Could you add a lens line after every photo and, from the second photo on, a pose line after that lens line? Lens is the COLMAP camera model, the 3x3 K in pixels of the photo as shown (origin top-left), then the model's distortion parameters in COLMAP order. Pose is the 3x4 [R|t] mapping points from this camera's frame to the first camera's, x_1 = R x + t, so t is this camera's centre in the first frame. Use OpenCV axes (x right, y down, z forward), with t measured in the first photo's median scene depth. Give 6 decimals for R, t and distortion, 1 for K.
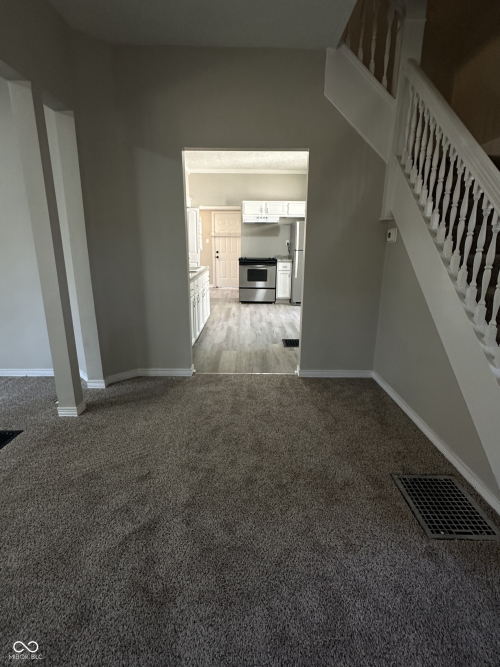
lens RADIAL K [[334.4, 0, 248.2], [0, 334.4, 328.8], [0, 0, 1]] dist [-0.000055, -0.000233]
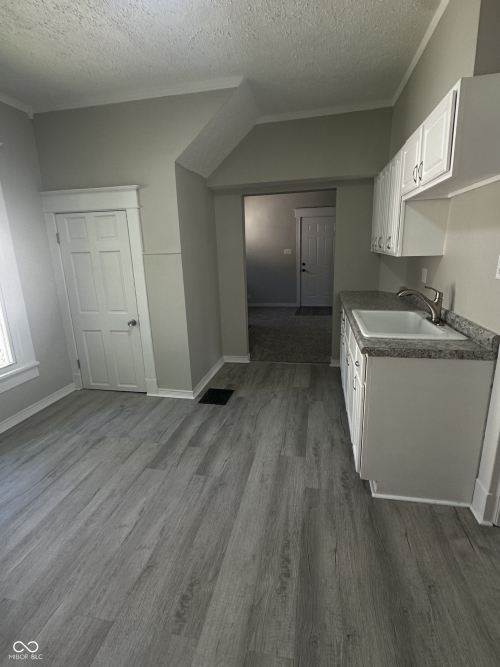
lens RADIAL K [[334.4, 0, 249.5], [0, 334.4, 327.0], [0, 0, 1]] dist [-0.000055, -0.000233]
pose [[-0.979328, -0.022938, 0.200973, -0.056199], [0.075162, 0.881147, 0.466831, -0.287088], [-0.187795, 0.472286, -0.861208, 1.004993]]
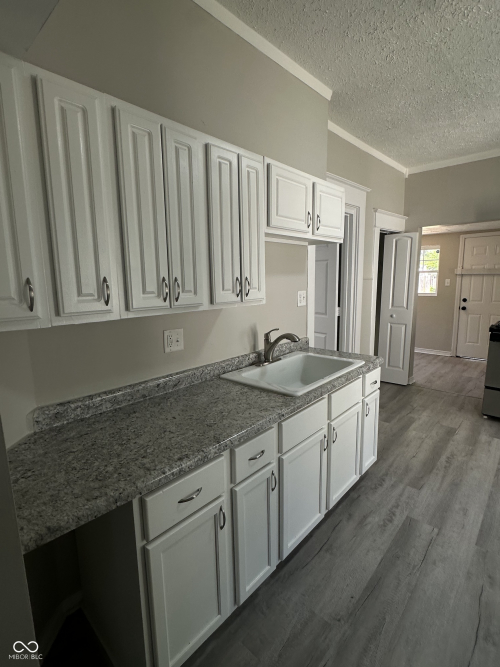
lens RADIAL K [[334.4, 0, 249.6], [0, 334.4, 331.6], [0, 0, 1]] dist [-0.000055, -0.000233]
pose [[0.743853, 0.084421, -0.662990, 0.033818], [-0.139681, 0.989721, -0.030692, -0.141222], [0.653584, 0.115437, 0.747999, 0.423937]]
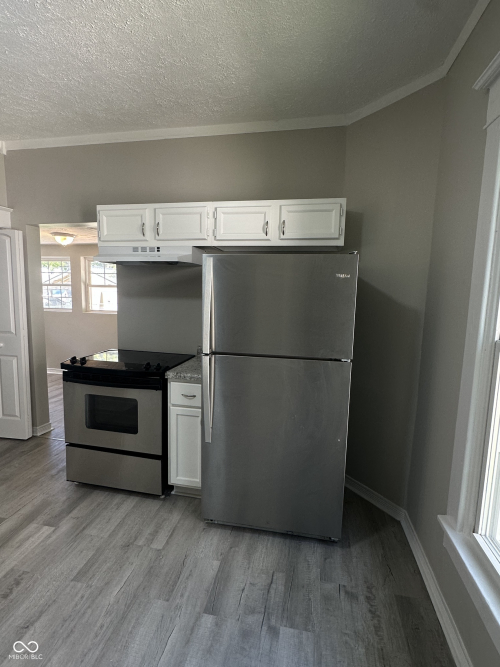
lens RADIAL K [[334.4, 0, 246.4], [0, 334.4, 331.9], [0, 0, 1]] dist [-0.000055, -0.000233]
pose [[0.978857, 0.037513, -0.201077, 0.224671], [-0.063616, 0.990119, -0.124970, -0.209577], [0.194403, 0.135119, 0.971571, 0.695176]]
